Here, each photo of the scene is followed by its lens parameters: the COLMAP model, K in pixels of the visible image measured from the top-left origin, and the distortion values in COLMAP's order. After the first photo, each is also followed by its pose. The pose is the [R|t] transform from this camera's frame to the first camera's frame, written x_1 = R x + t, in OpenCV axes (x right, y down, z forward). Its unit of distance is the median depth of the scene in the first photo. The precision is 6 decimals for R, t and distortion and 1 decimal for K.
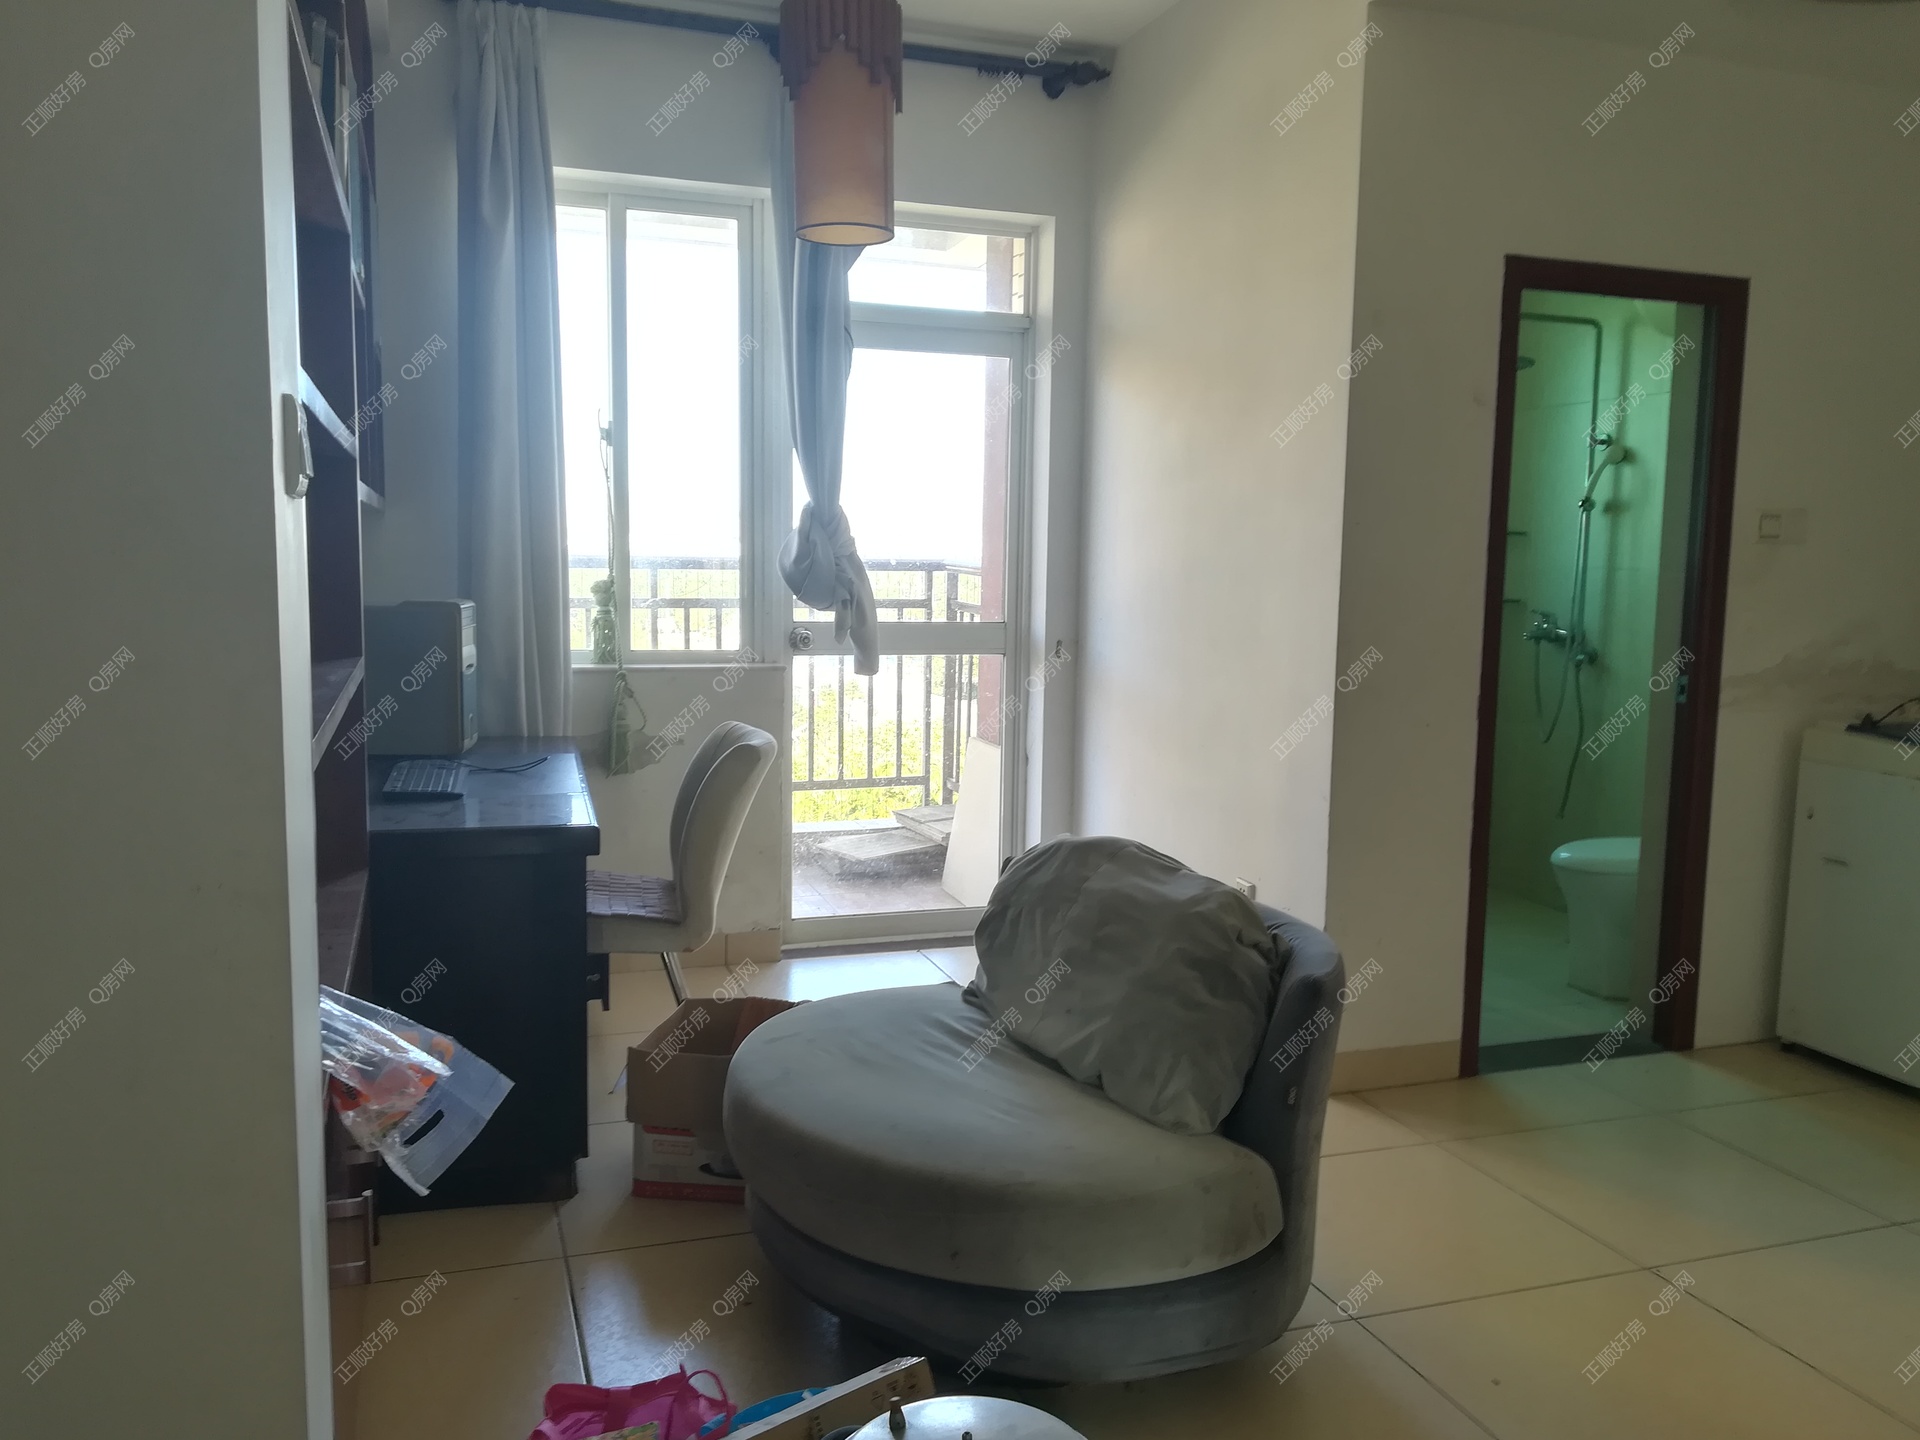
lens RADIAL K [[1485.4, 0, 960.0], [0, 1485.4, 720.0], [0, 0, 1]] dist [0.002269, -0.000111]
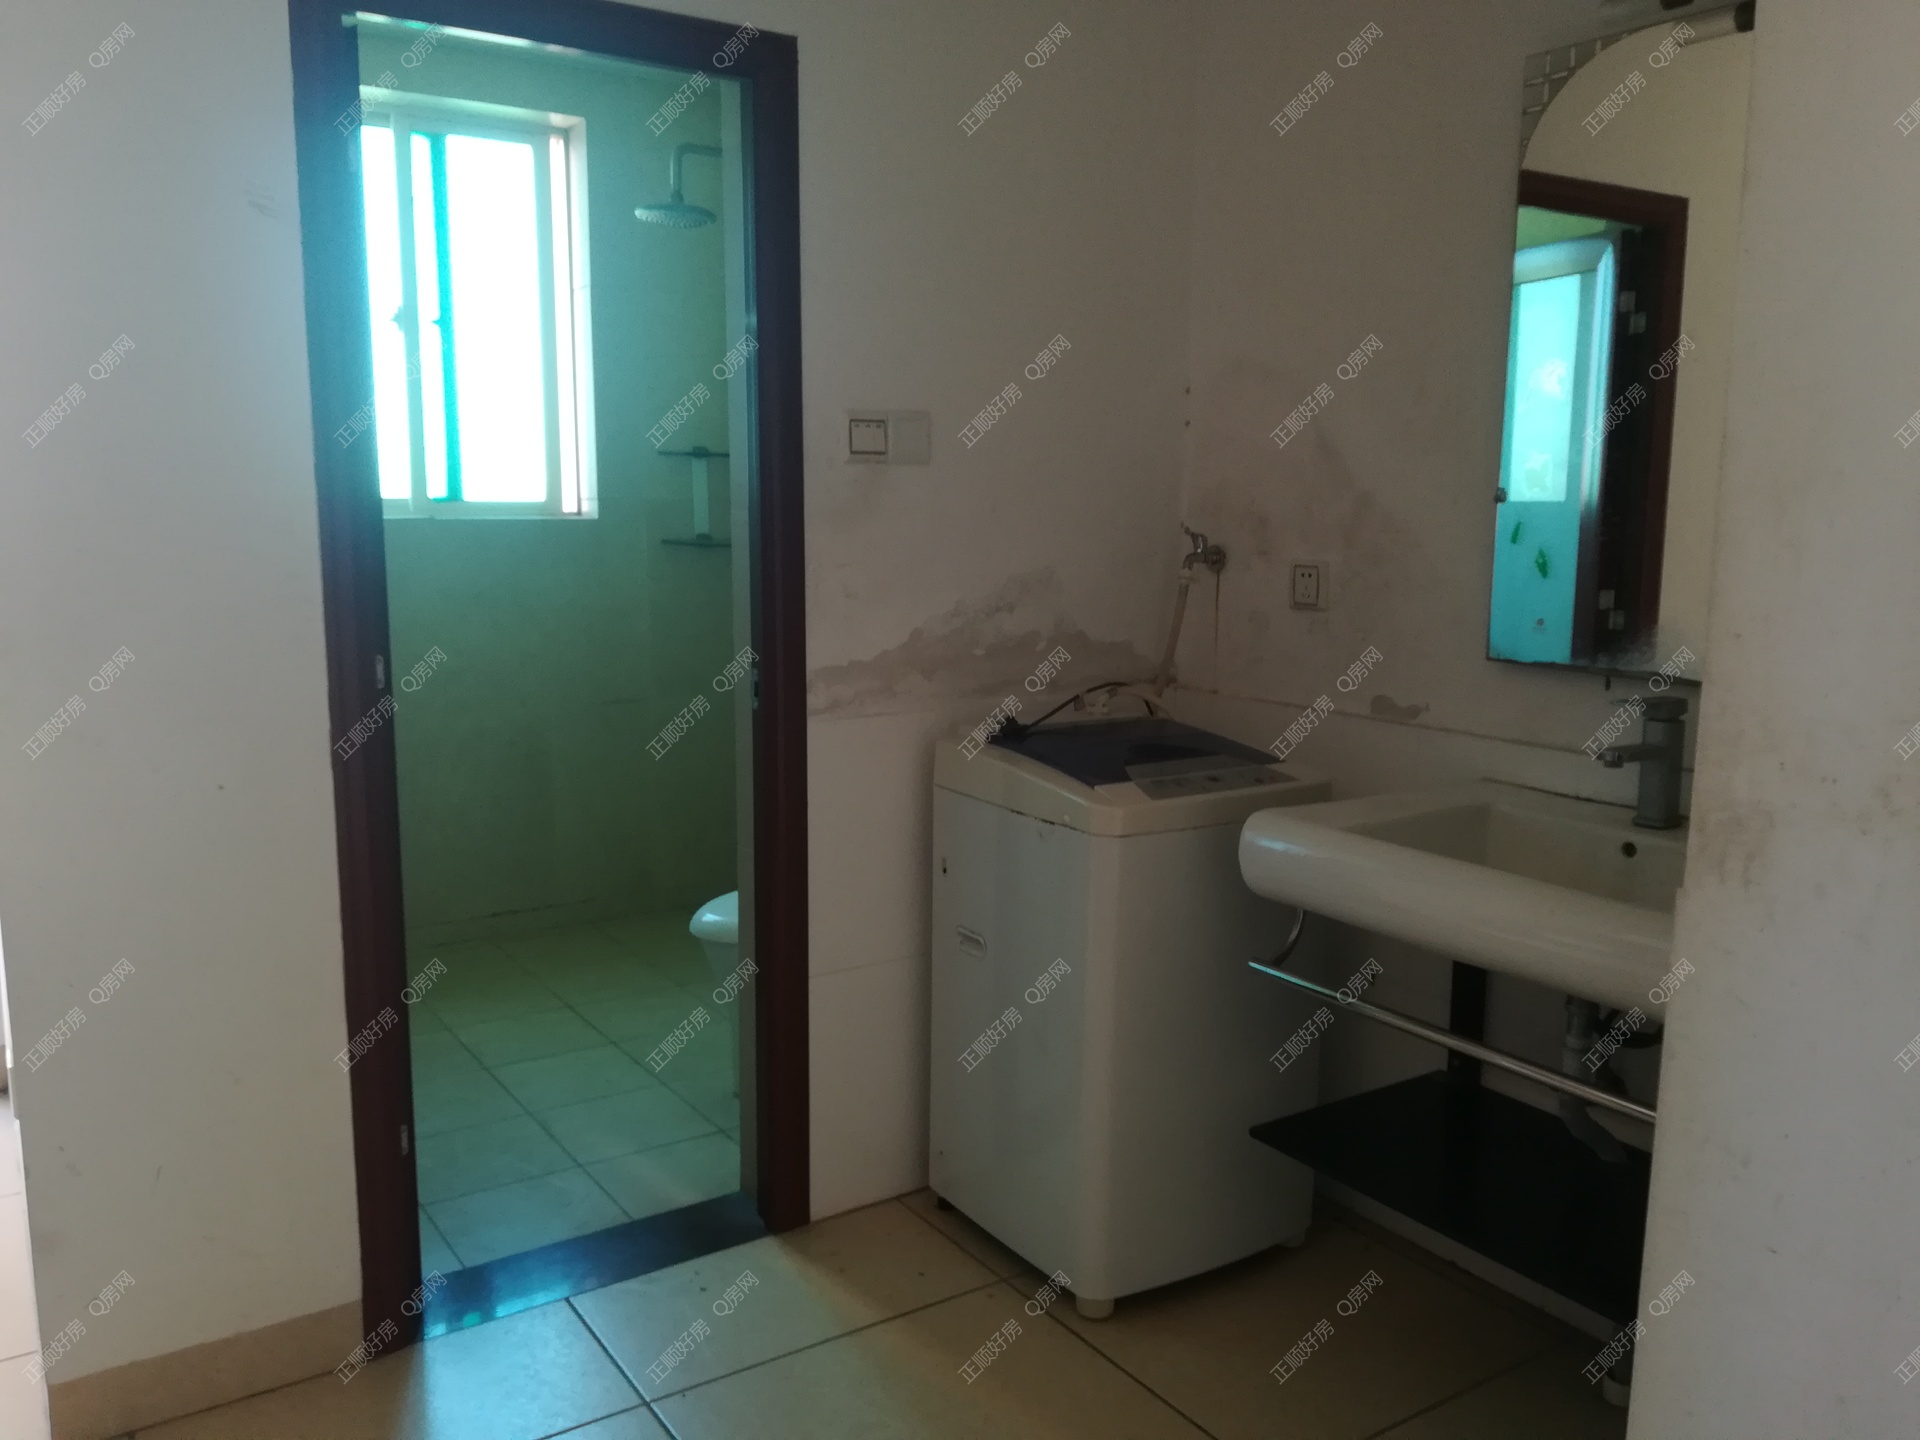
lens RADIAL K [[1495.7, 0, 960.0], [0, 1495.7, 720.0], [0, 0, 1]] dist [0.062862, -0.000421]
pose [[0.970294, -0.049656, 0.236776, 0.411061], [0.040099, 0.998181, 0.045013, -0.032851], [-0.238581, -0.034182, 0.970521, 0.333585]]
